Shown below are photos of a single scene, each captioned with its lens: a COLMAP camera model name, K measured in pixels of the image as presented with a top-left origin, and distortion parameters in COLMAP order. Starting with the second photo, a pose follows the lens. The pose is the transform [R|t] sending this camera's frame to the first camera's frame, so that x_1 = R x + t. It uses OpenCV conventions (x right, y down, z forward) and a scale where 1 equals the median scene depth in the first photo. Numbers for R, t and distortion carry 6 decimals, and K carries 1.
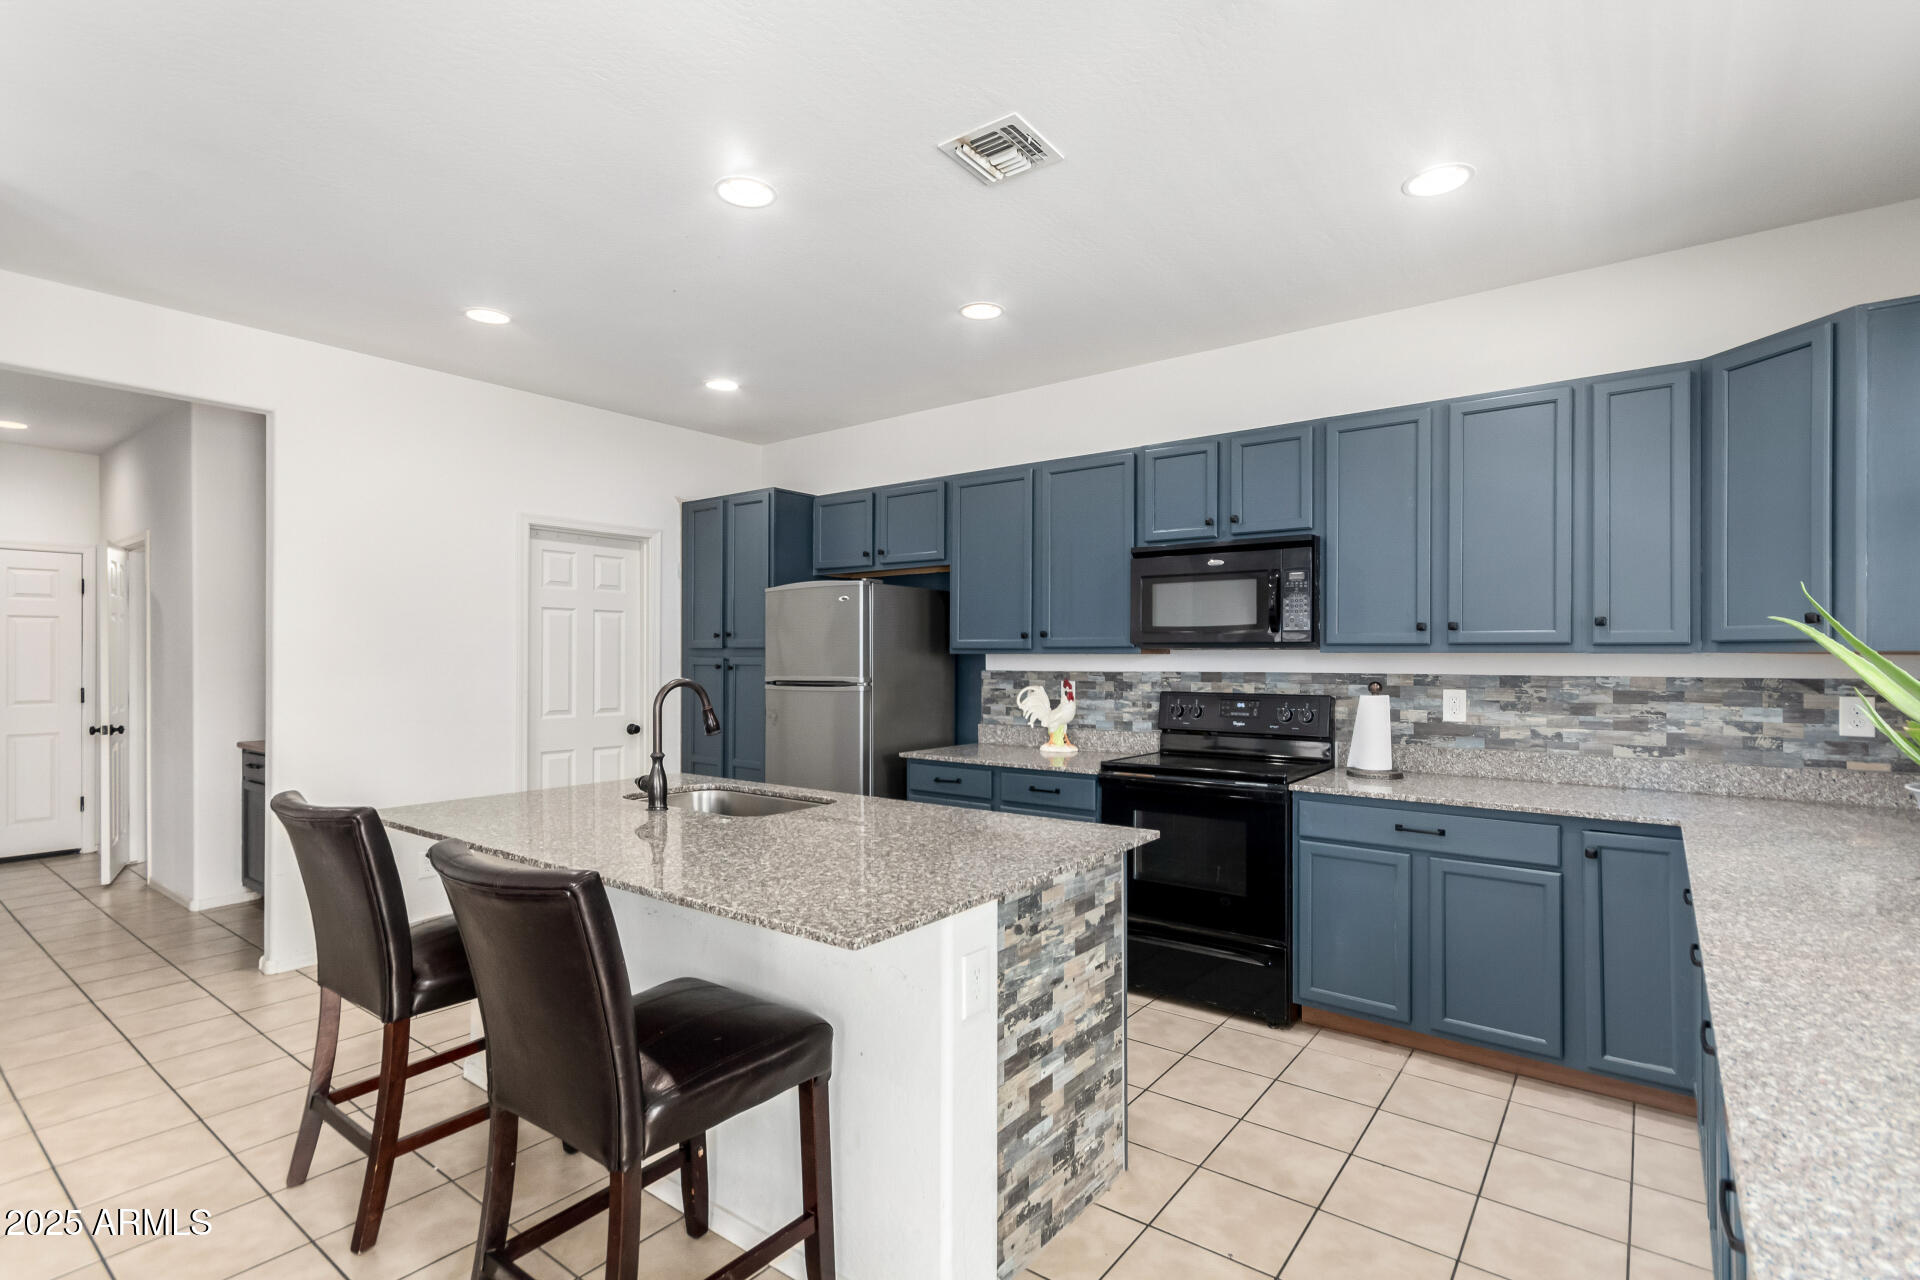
lens RADIAL K [[901.2, 0, 983.6], [0, 901.2, 654.0], [0, 0, 1]] dist [-0.000627, -0.000006]
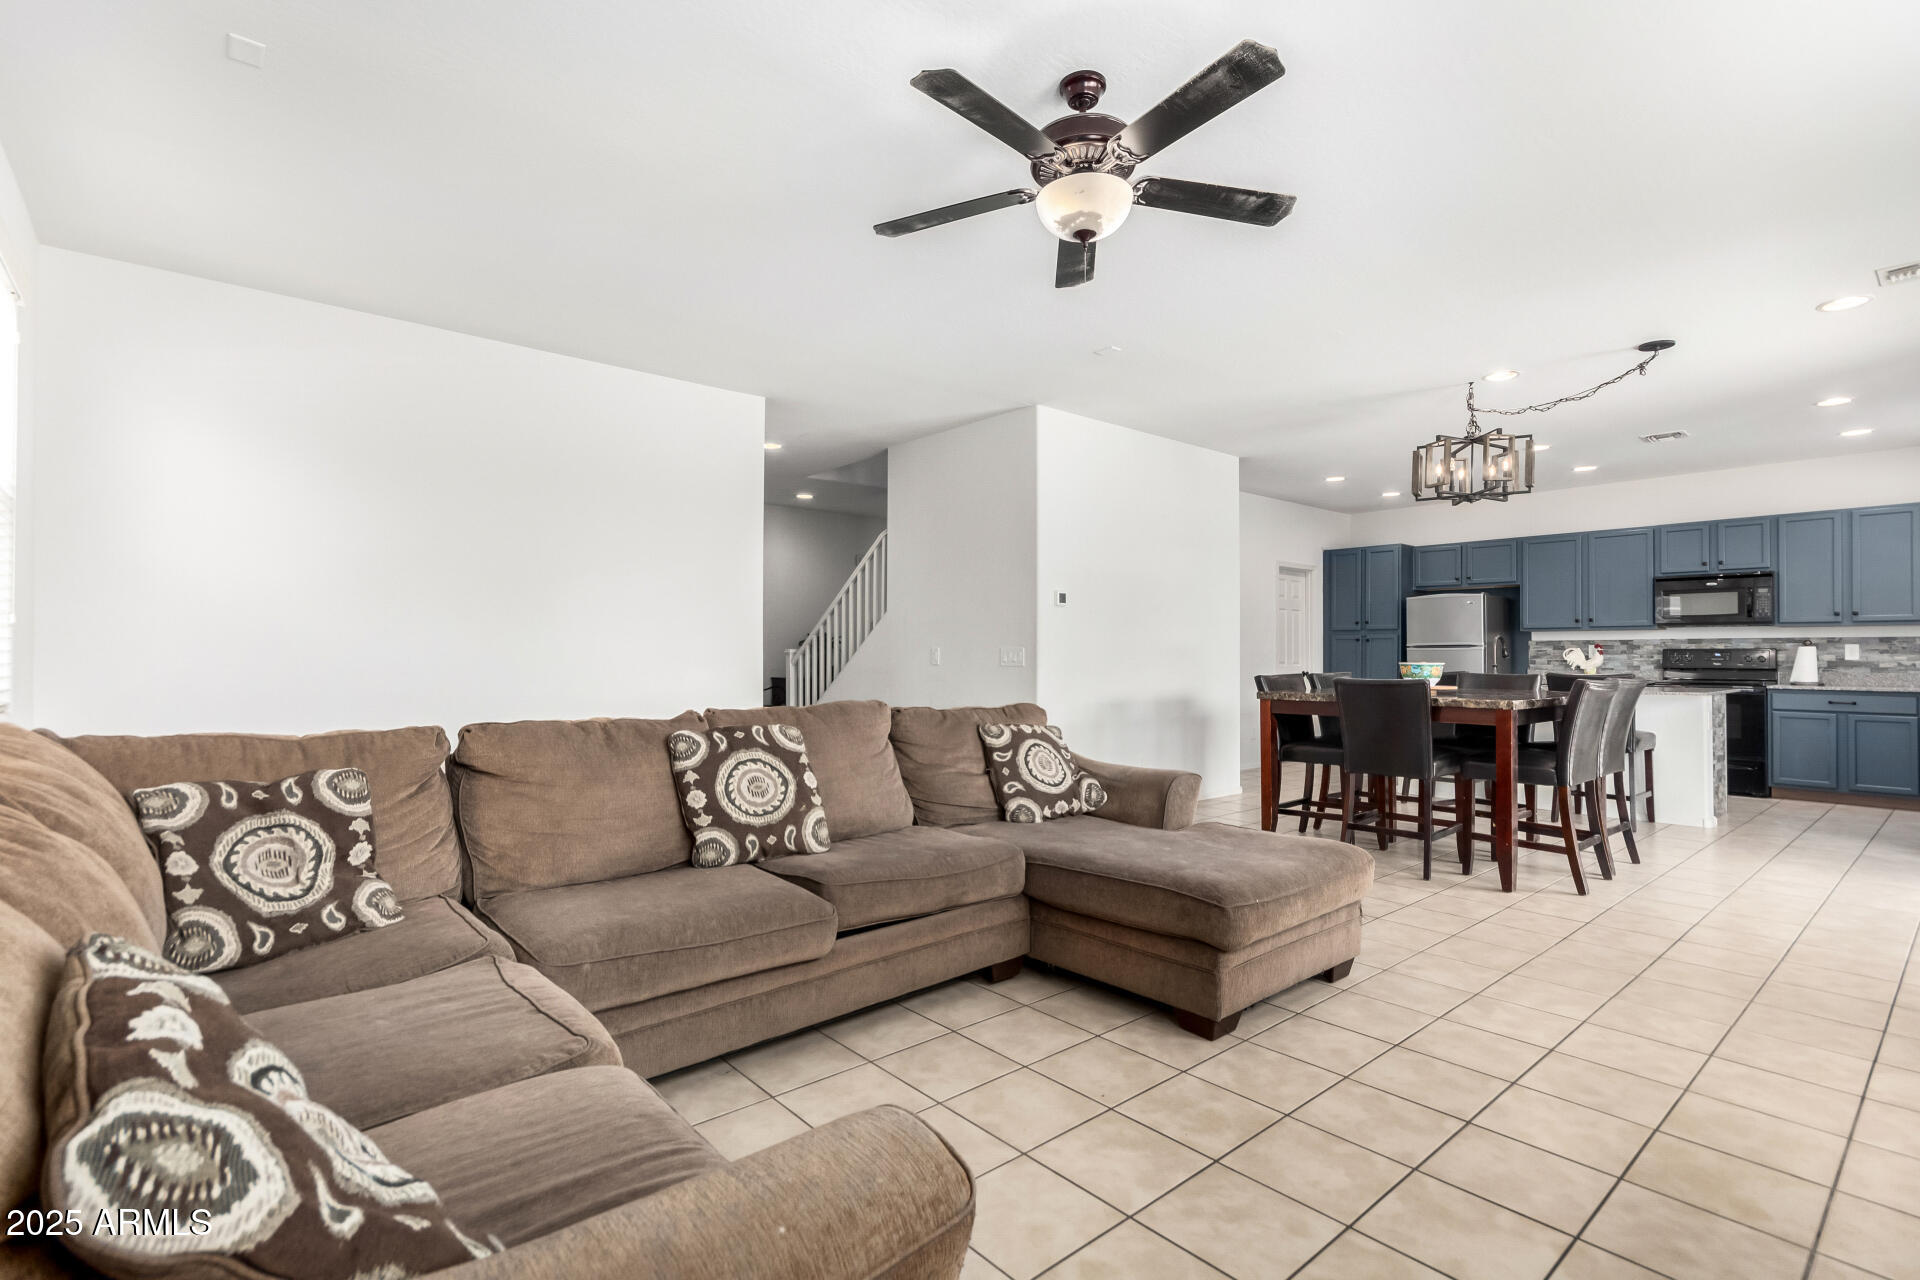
lens RADIAL K [[898.9, 0, 960.0], [0, 898.9, 640.0], [0, 0, 1]] dist [0.000184, -0.000596]
pose [[0.975233, -0.000410, -0.221178, -0.949375], [-0.003072, 0.999877, -0.015398, 0.062946], [0.221157, 0.015697, 0.975112, -1.365791]]
